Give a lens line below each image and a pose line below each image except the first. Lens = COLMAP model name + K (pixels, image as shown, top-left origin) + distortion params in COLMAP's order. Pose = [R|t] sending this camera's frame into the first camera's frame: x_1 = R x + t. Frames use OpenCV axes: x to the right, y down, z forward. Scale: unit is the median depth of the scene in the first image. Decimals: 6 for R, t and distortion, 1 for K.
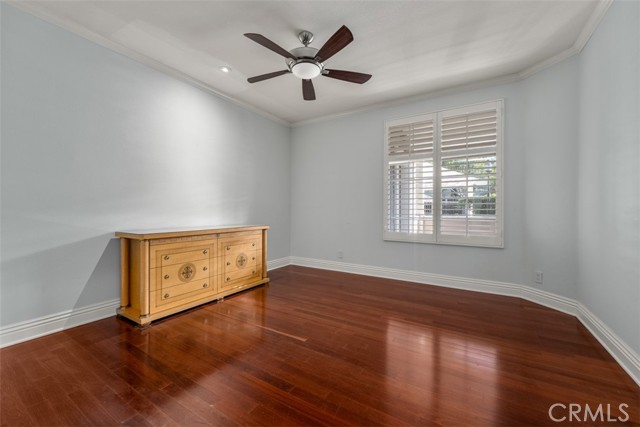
lens RADIAL K [[257.9, 0, 317.0], [0, 257.9, 214.2], [0, 0, 1]] dist [-0.001276, -0.000090]
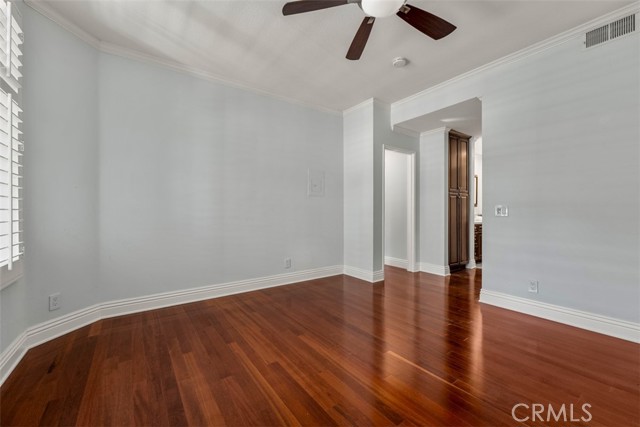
lens RADIAL K [[257.9, 0, 317.0], [0, 257.9, 214.2], [0, 0, 1]] dist [-0.001276, -0.000090]
pose [[-0.924925, -0.002727, 0.380139, -0.110440], [0.006643, 0.999706, 0.023334, -0.017585], [-0.380091, 0.024107, -0.924635, 1.358393]]
